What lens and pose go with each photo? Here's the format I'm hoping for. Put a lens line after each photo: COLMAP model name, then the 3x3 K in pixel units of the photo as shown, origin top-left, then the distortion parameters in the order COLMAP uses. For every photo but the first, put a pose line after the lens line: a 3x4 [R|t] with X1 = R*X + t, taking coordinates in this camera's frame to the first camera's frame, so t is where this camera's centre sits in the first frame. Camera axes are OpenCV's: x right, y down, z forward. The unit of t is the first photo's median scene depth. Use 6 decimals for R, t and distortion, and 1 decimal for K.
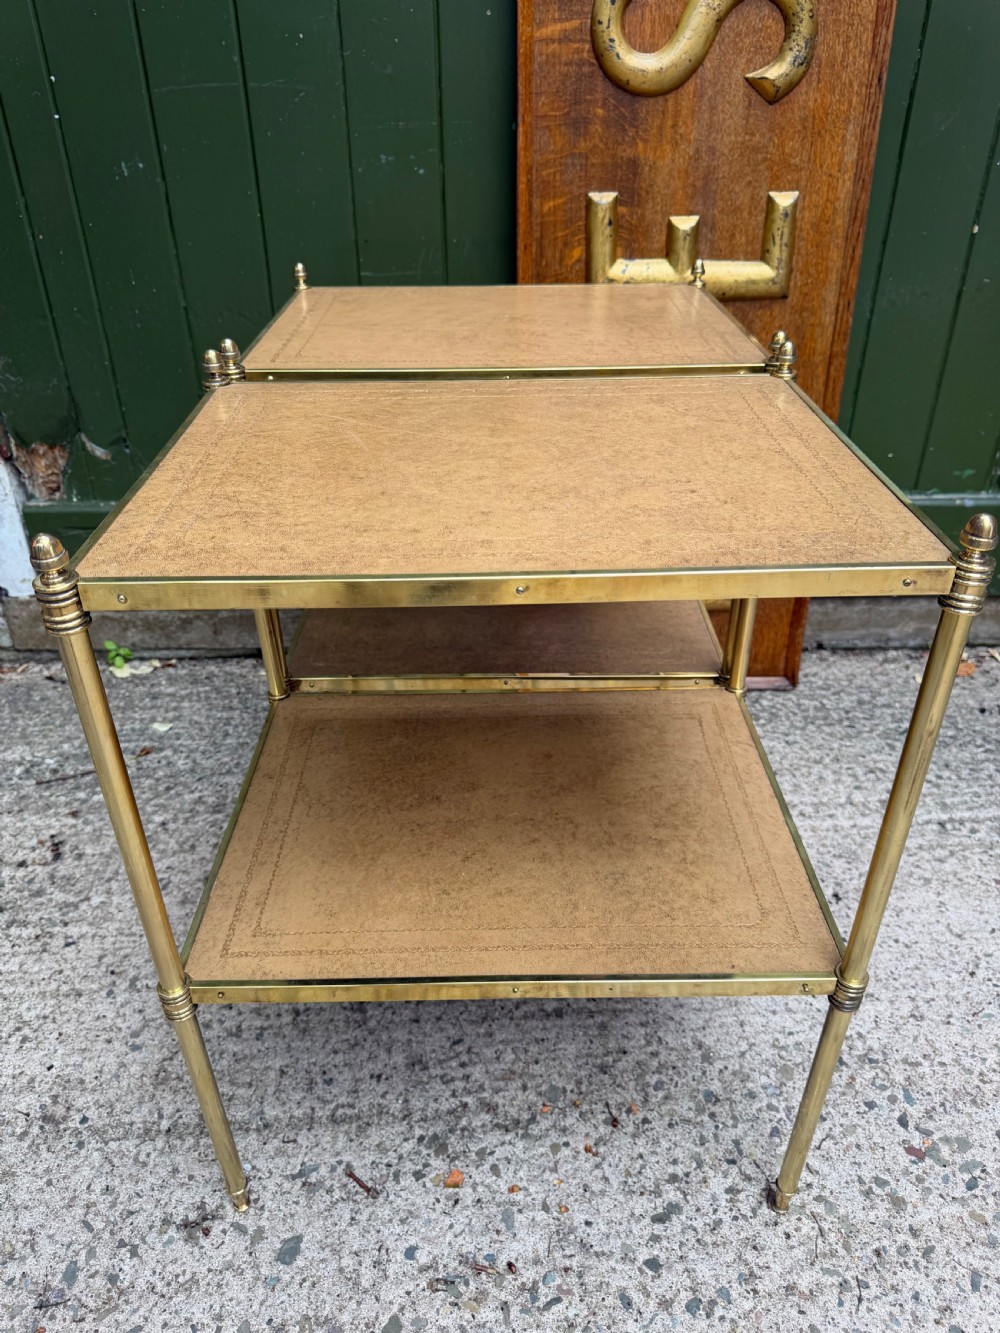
lens RADIAL K [[963.6, 0, 496.4], [0, 963.6, 662.5], [0, 0, 1]] dist [0.012008, -0.025462]
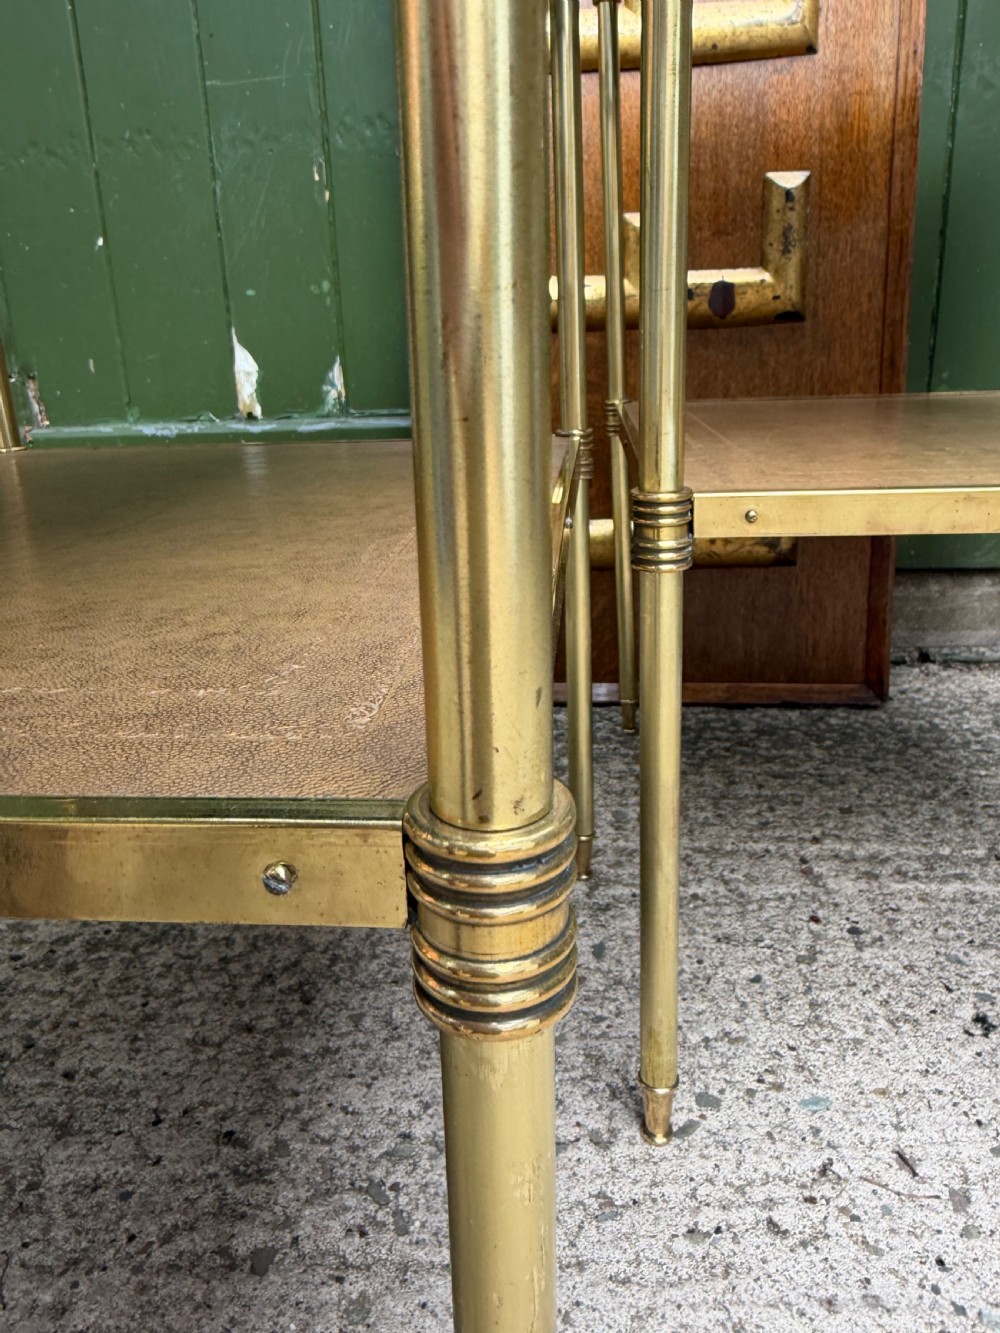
lens RADIAL K [[963.6, 0, 494.3], [0, 963.6, 627.4], [0, 0, 1]] dist [0.012008, -0.025462]
pose [[0.993495, 0.003328, -0.113829, 0.179225], [-0.032392, 0.966540, -0.254463, 0.187815], [0.109174, 0.256495, 0.960360, 0.507928]]
